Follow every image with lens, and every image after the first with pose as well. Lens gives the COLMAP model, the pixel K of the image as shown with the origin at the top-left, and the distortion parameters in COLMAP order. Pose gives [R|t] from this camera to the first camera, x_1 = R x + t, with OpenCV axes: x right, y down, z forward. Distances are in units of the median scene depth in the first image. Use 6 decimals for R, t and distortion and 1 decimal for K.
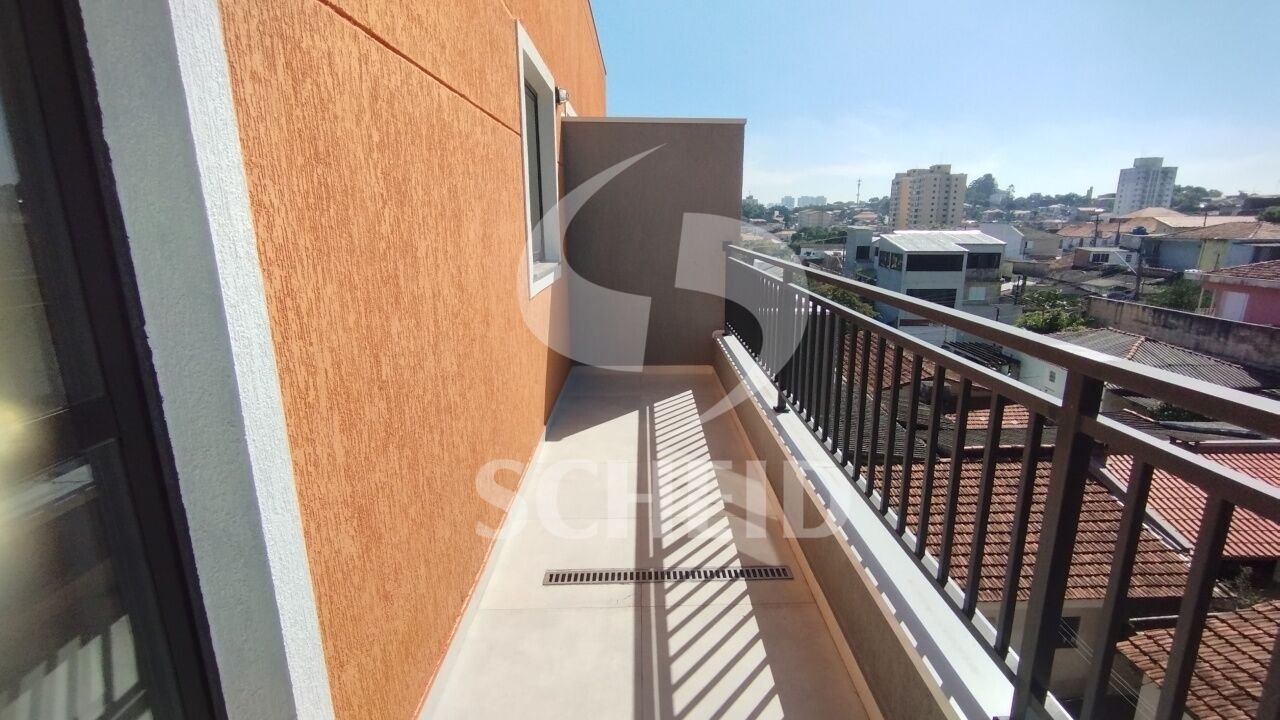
lens RADIAL K [[605.3, 0, 663.5], [0, 605.3, 369.4], [0, 0, 1]] dist [0.024925, -0.008227]
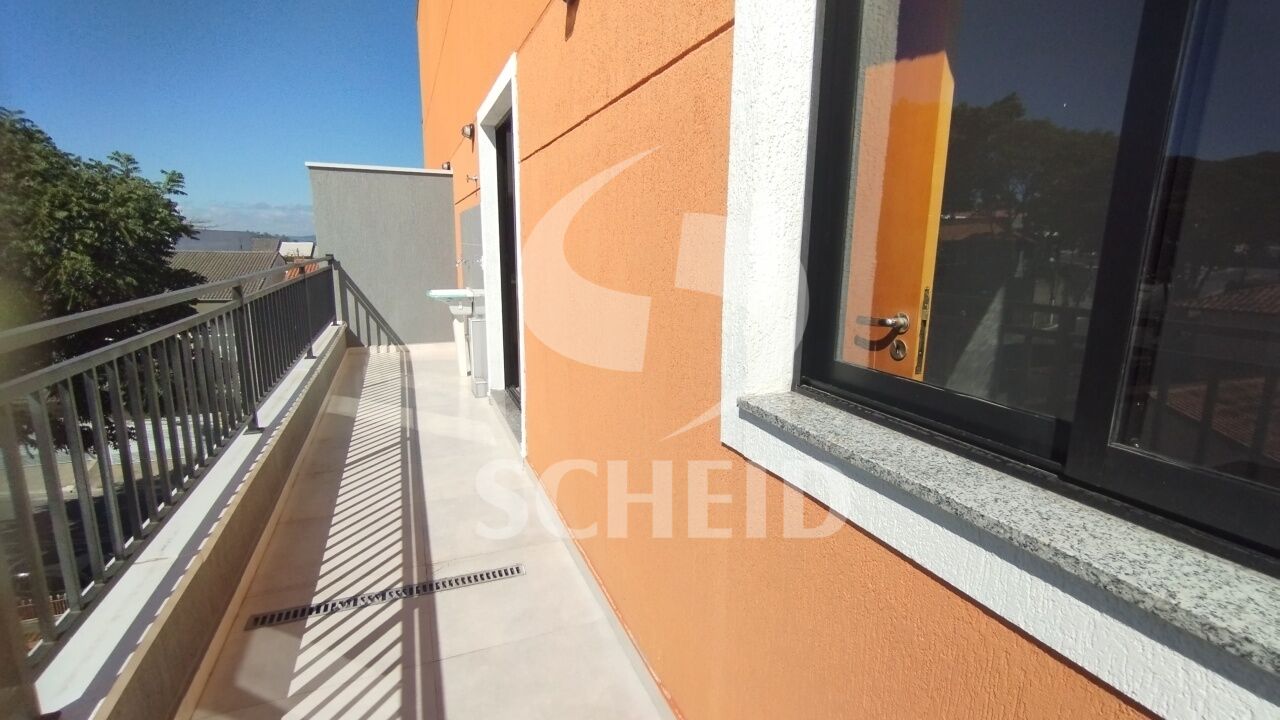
lens RADIAL K [[605.3, 0, 663.5], [0, 605.3, 369.4], [0, 0, 1]] dist [0.024925, -0.008227]
pose [[-0.934262, 0.046266, -0.353574, -0.062842], [-0.111355, 0.904107, 0.412542, -0.453242], [0.338755, 0.424794, -0.839521, 1.840668]]
